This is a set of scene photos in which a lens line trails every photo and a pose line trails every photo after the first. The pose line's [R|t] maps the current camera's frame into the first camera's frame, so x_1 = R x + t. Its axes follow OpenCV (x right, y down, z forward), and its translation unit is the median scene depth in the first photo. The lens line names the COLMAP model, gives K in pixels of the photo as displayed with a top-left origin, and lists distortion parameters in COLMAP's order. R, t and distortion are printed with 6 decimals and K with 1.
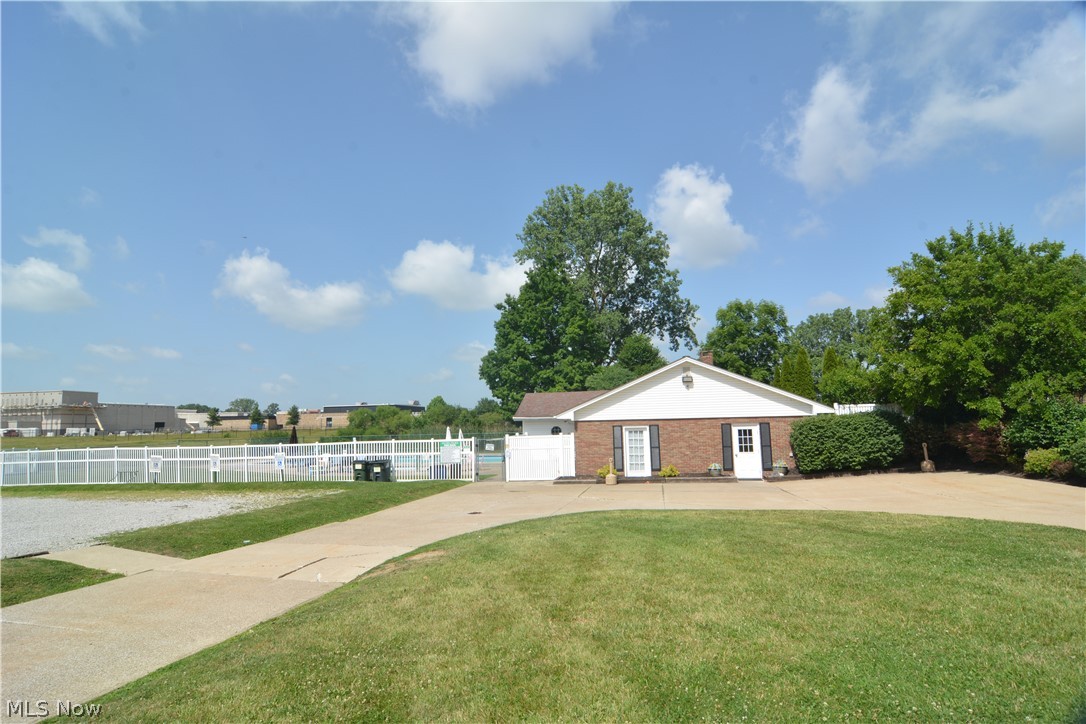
lens RADIAL K [[583.2, 0, 540.0], [0, 583.2, 364.1], [0, 0, 1]] dist [-0.010035, -0.002277]
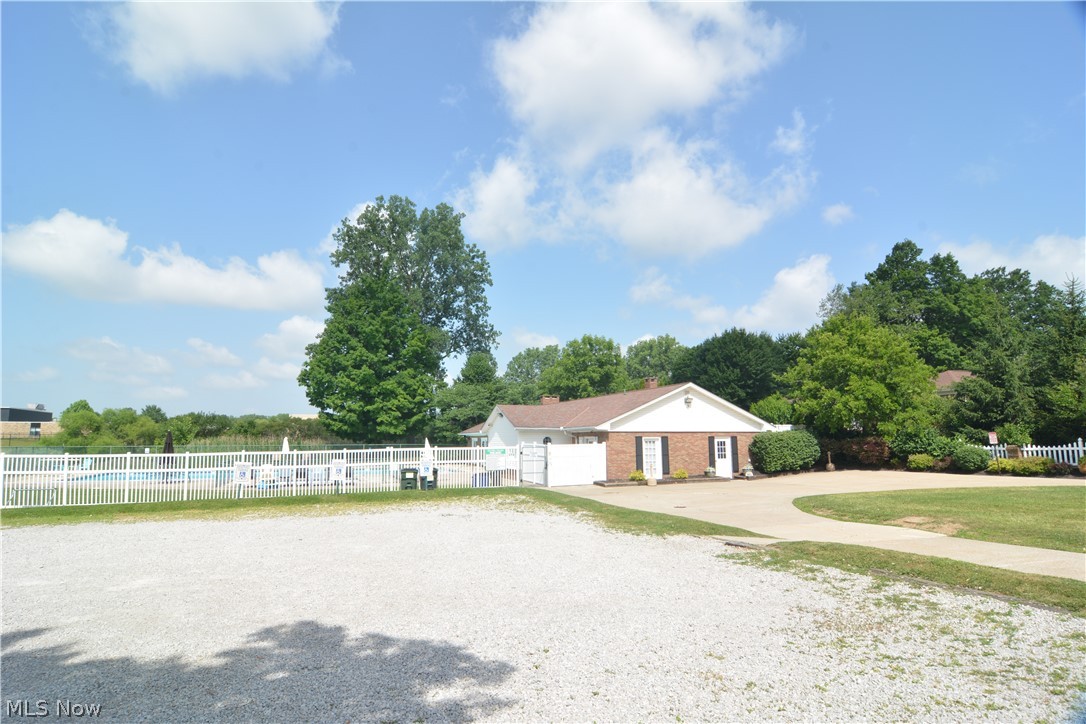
lens RADIAL K [[583.2, 0, 533.9], [0, 583.2, 361.5], [0, 0, 1]] dist [-0.010035, -0.002277]
pose [[0.845854, 0.088591, 0.526006, -0.692848], [-0.069501, 0.996010, -0.055988, 0.035541], [-0.528867, 0.010800, 0.848636, 0.109241]]
